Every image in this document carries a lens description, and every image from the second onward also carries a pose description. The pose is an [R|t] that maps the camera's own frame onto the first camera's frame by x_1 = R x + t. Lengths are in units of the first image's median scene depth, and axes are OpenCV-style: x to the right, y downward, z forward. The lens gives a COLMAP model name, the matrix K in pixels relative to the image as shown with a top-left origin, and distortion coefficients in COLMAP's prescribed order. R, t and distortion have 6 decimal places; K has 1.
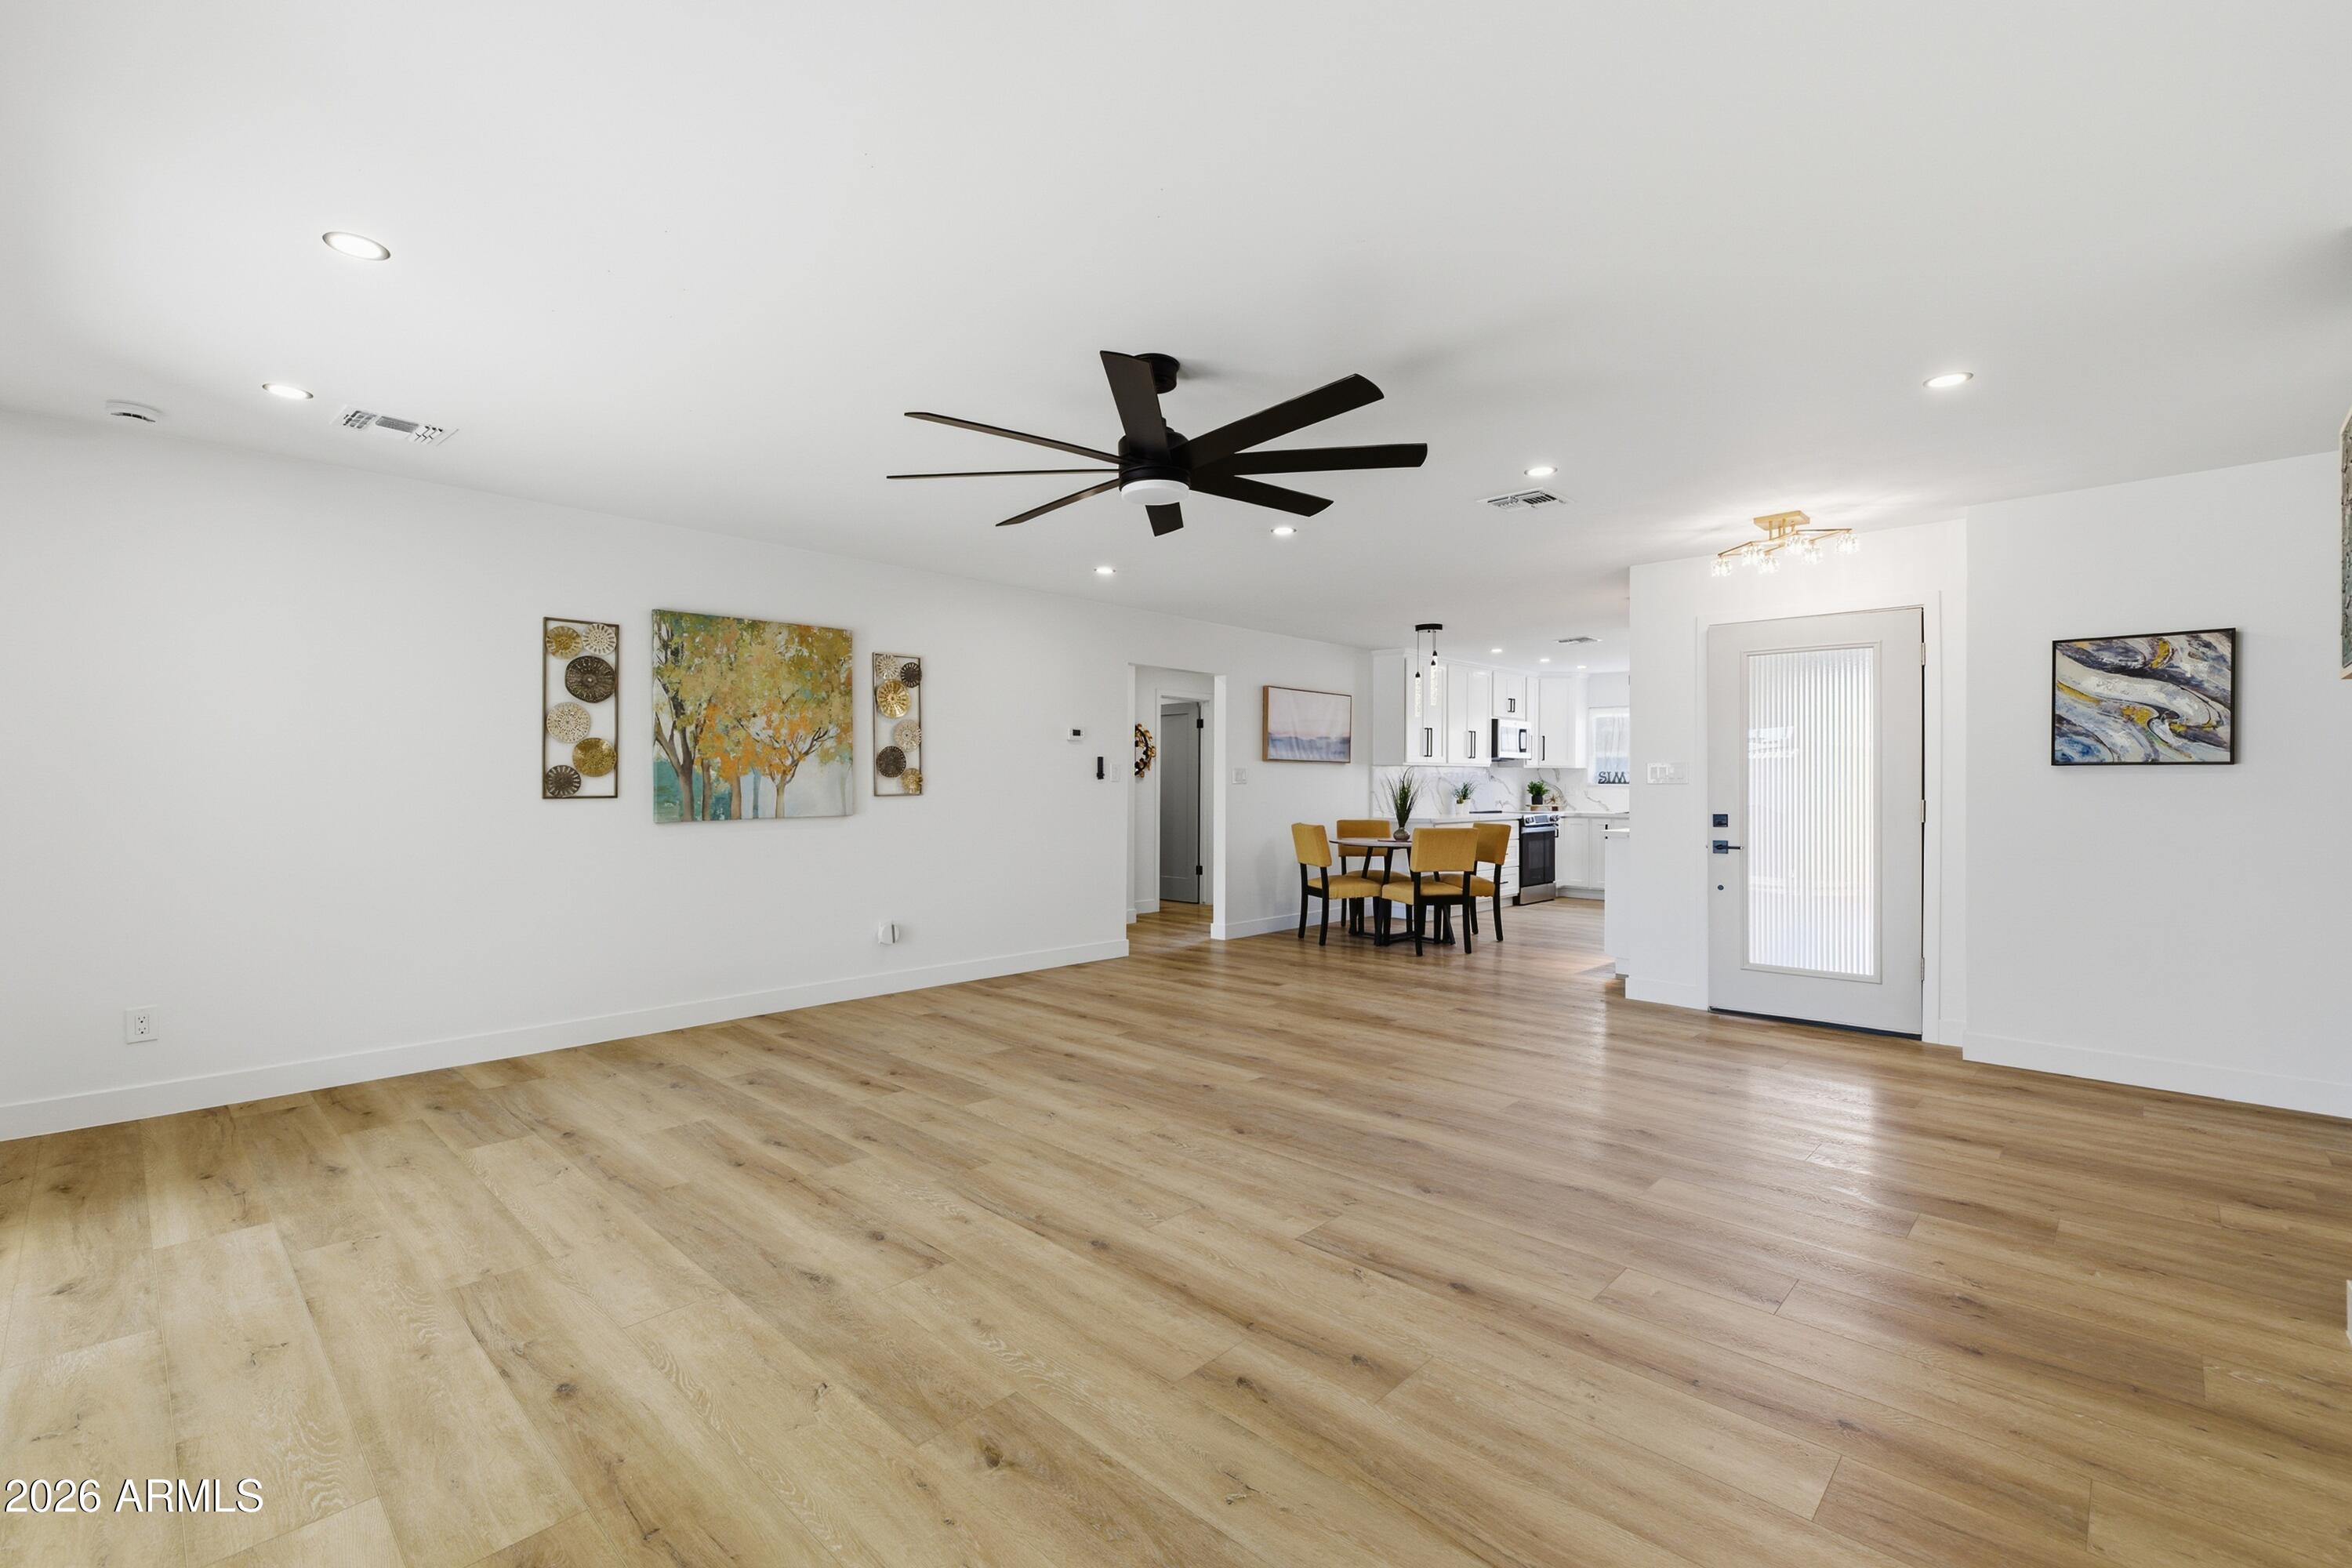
lens RADIAL K [[1017.9, 0, 1174.5], [0, 1017.9, 804.2], [0, 0, 1]] dist [0.006748, -0.000872]
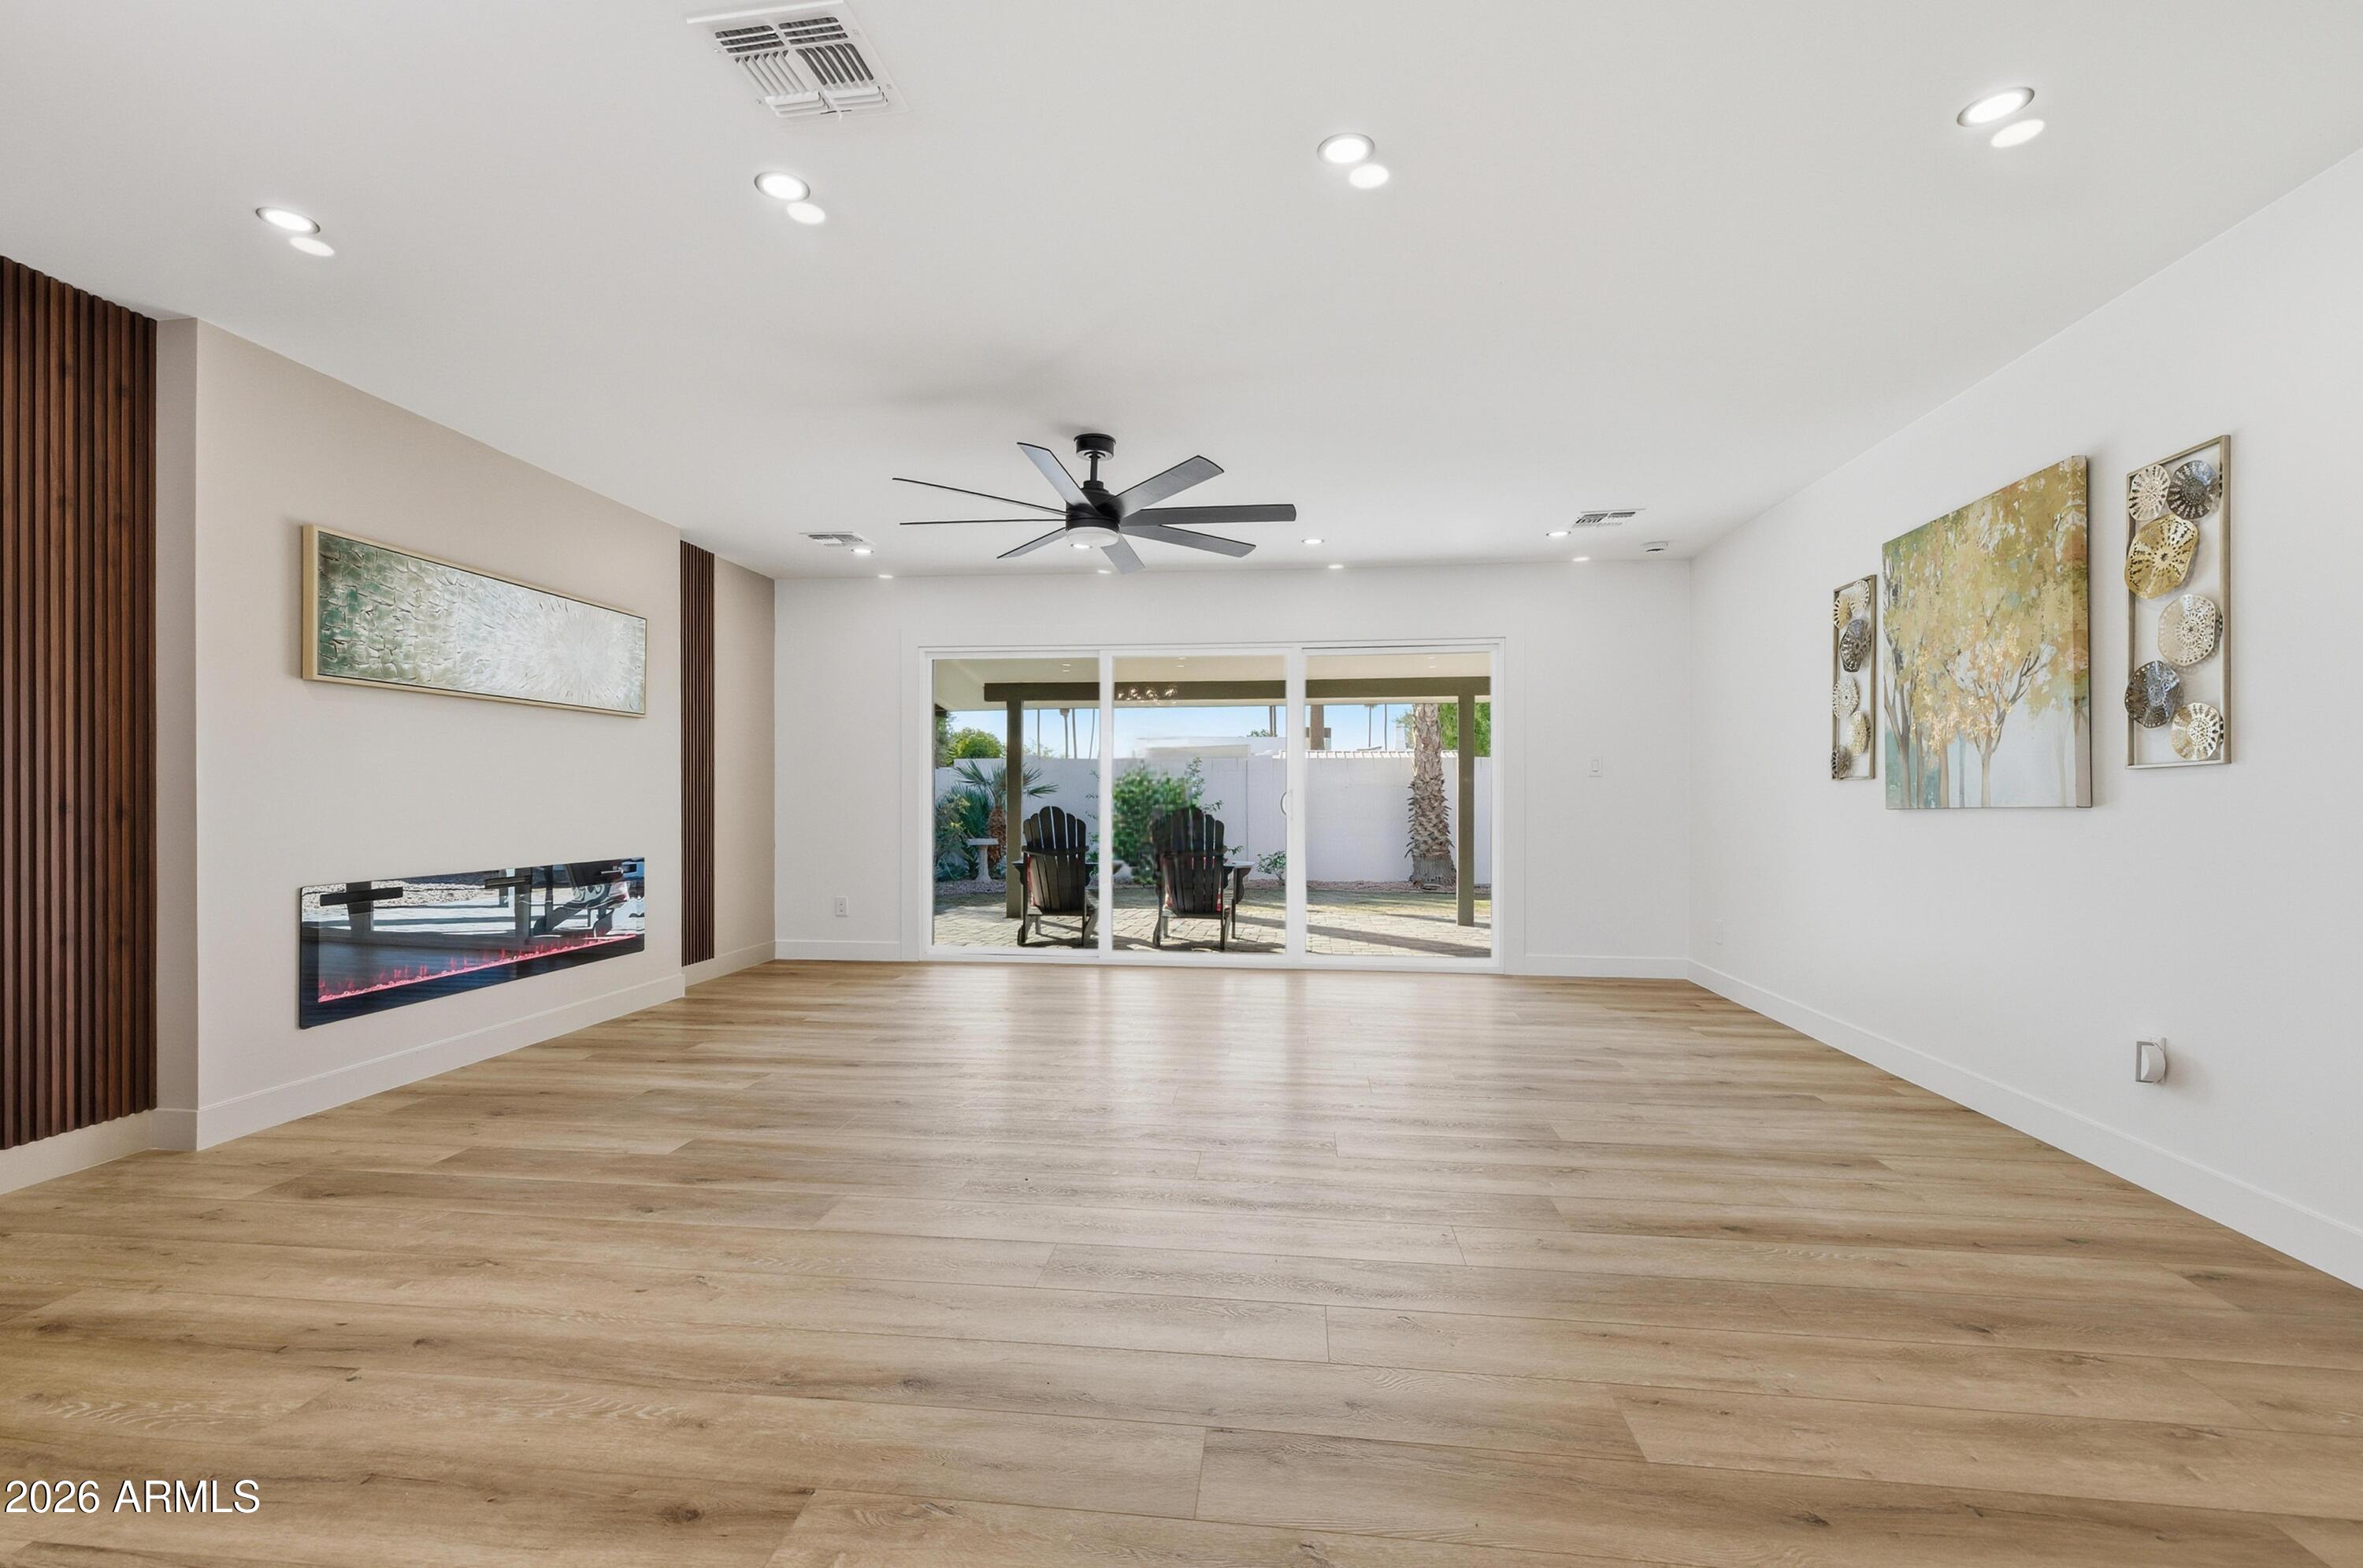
lens RADIAL K [[1054.2, 0, 1148.8], [0, 1054.2, 829.0], [0, 0, 1]] dist [0.013515, -0.003464]
pose [[-0.807838, 0.011396, -0.589295, 0.448432], [-0.017078, 0.998941, 0.042730, 0.007873], [0.589157, 0.044583, -0.806787, 1.326535]]
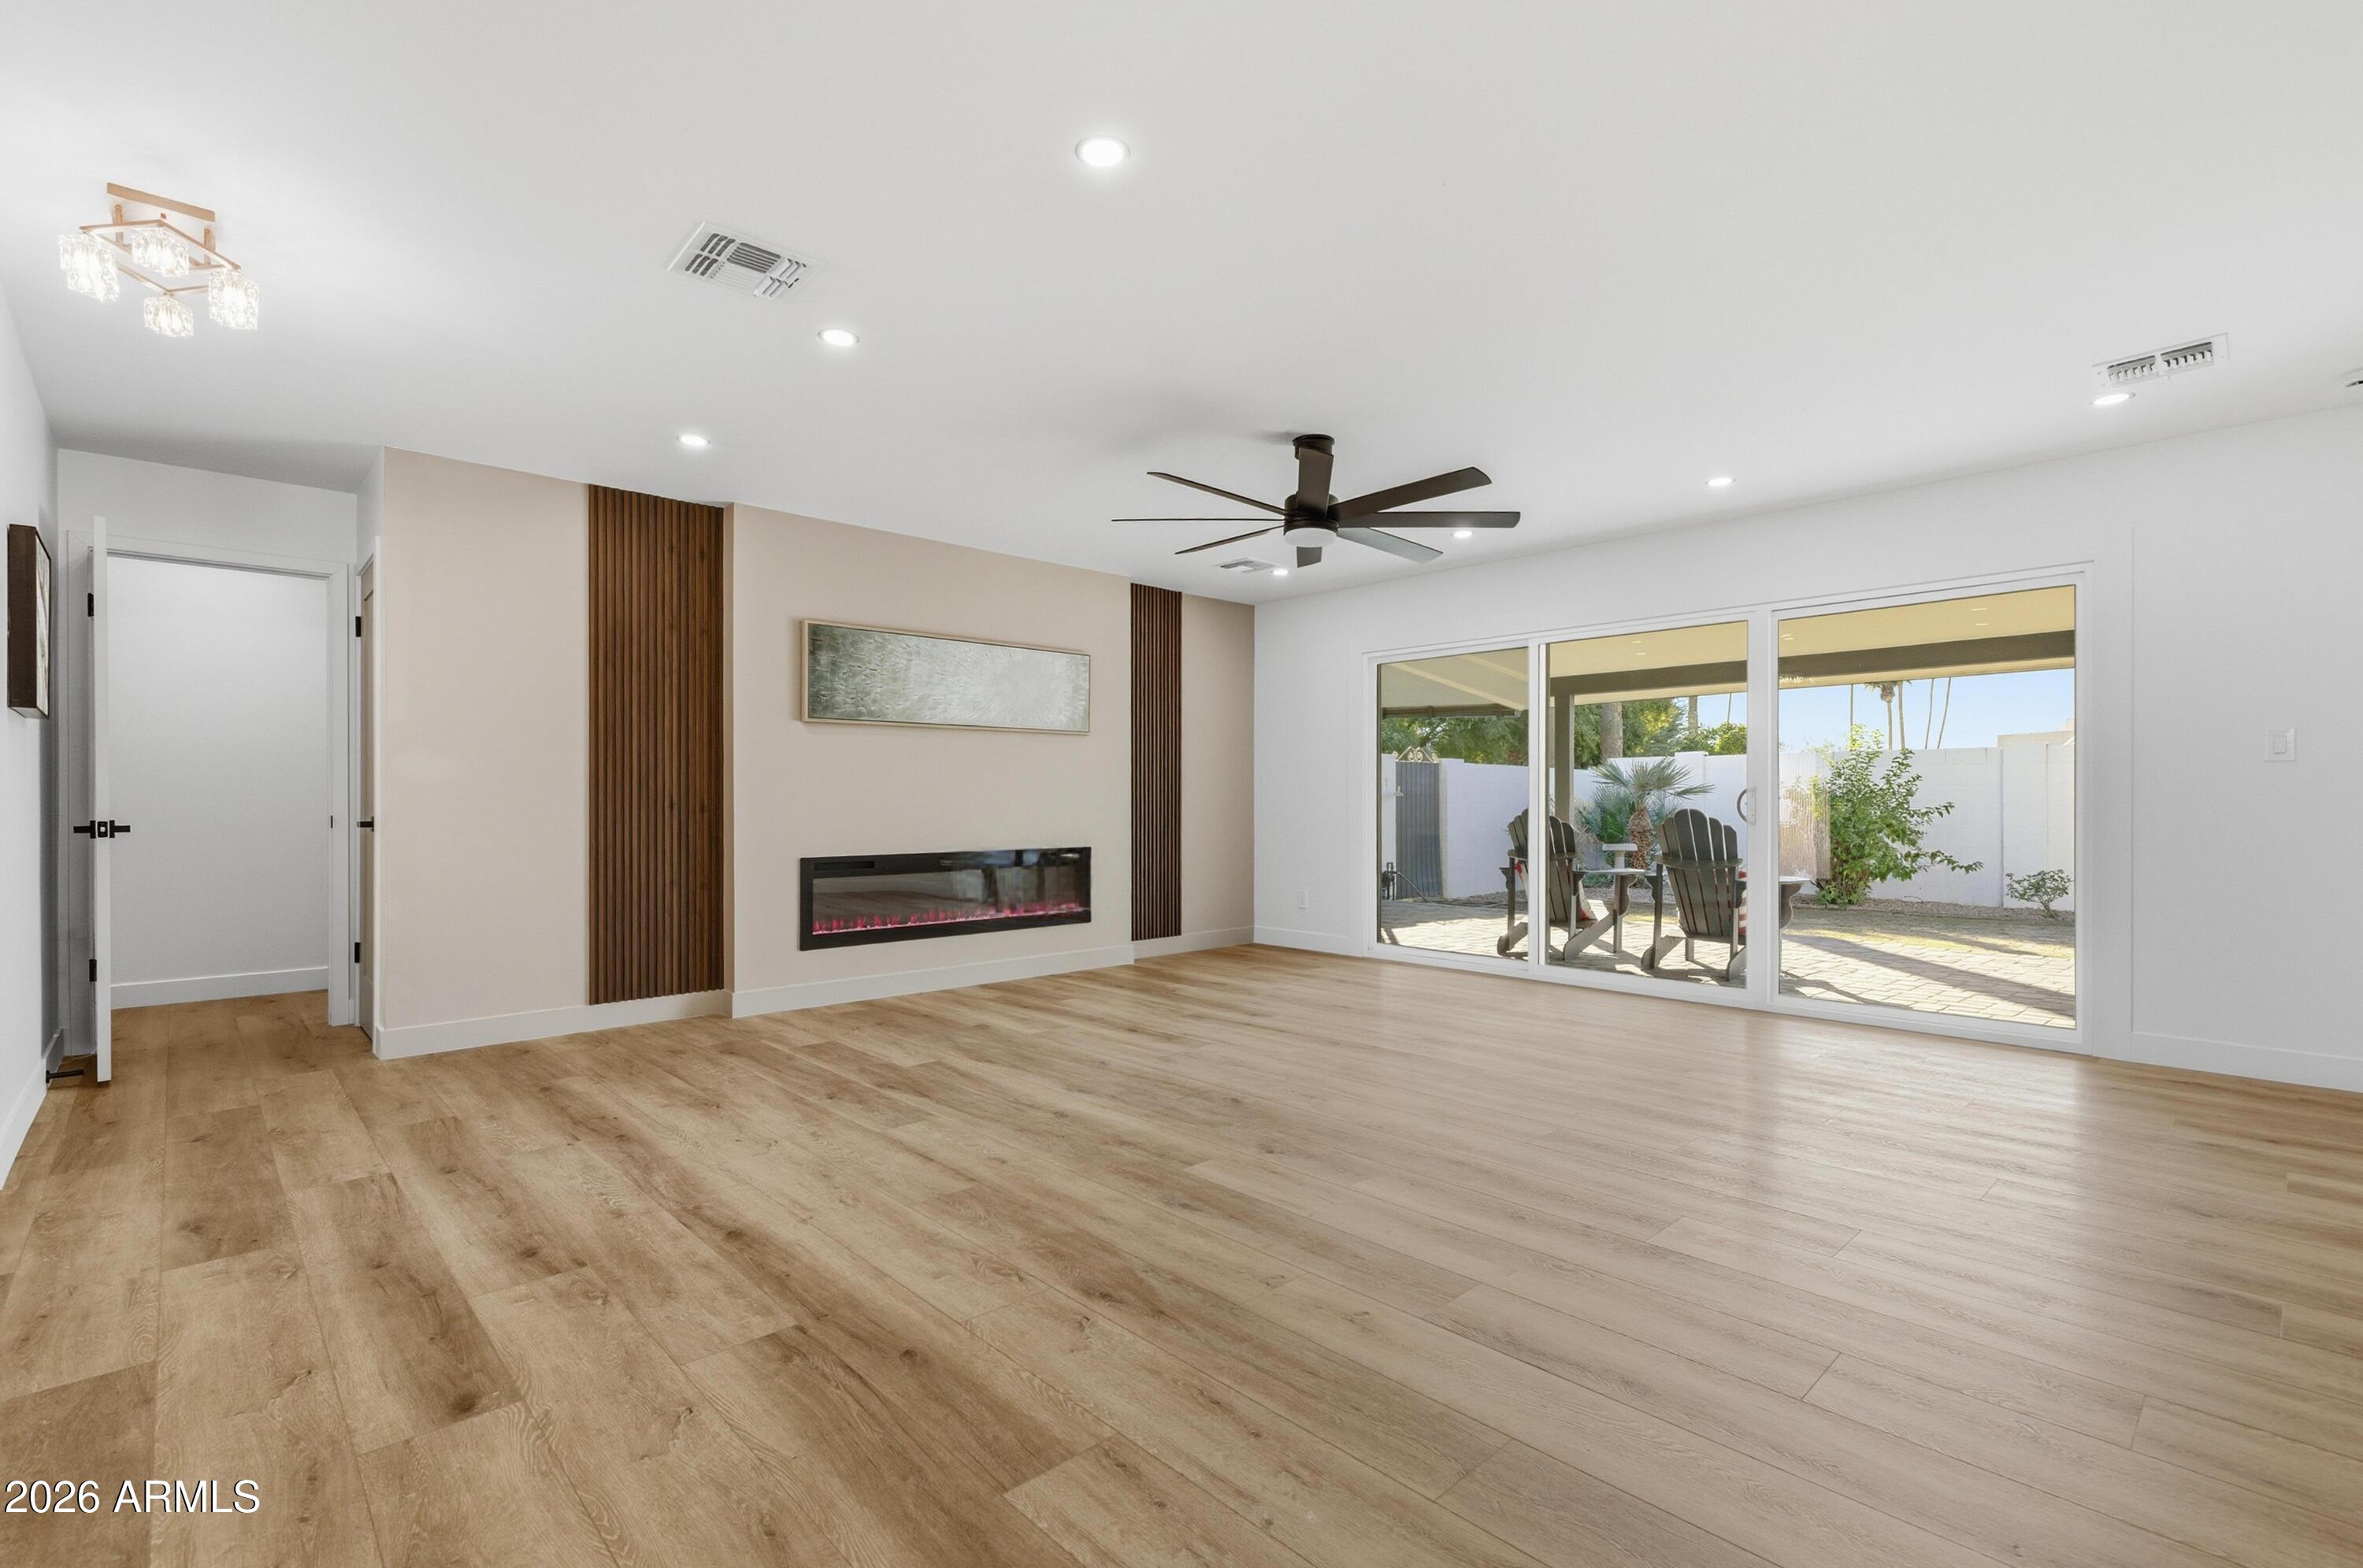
lens RADIAL K [[1054.2, 0, 1158.6], [0, 1054.2, 797.8], [0, 0, 1]] dist [0.013515, -0.003464]
pose [[-0.997465, -0.002910, 0.071103, 0.048594], [-0.001694, 0.999851, 0.017151, 0.006989], [-0.071143, 0.016987, -0.997321, 1.468014]]
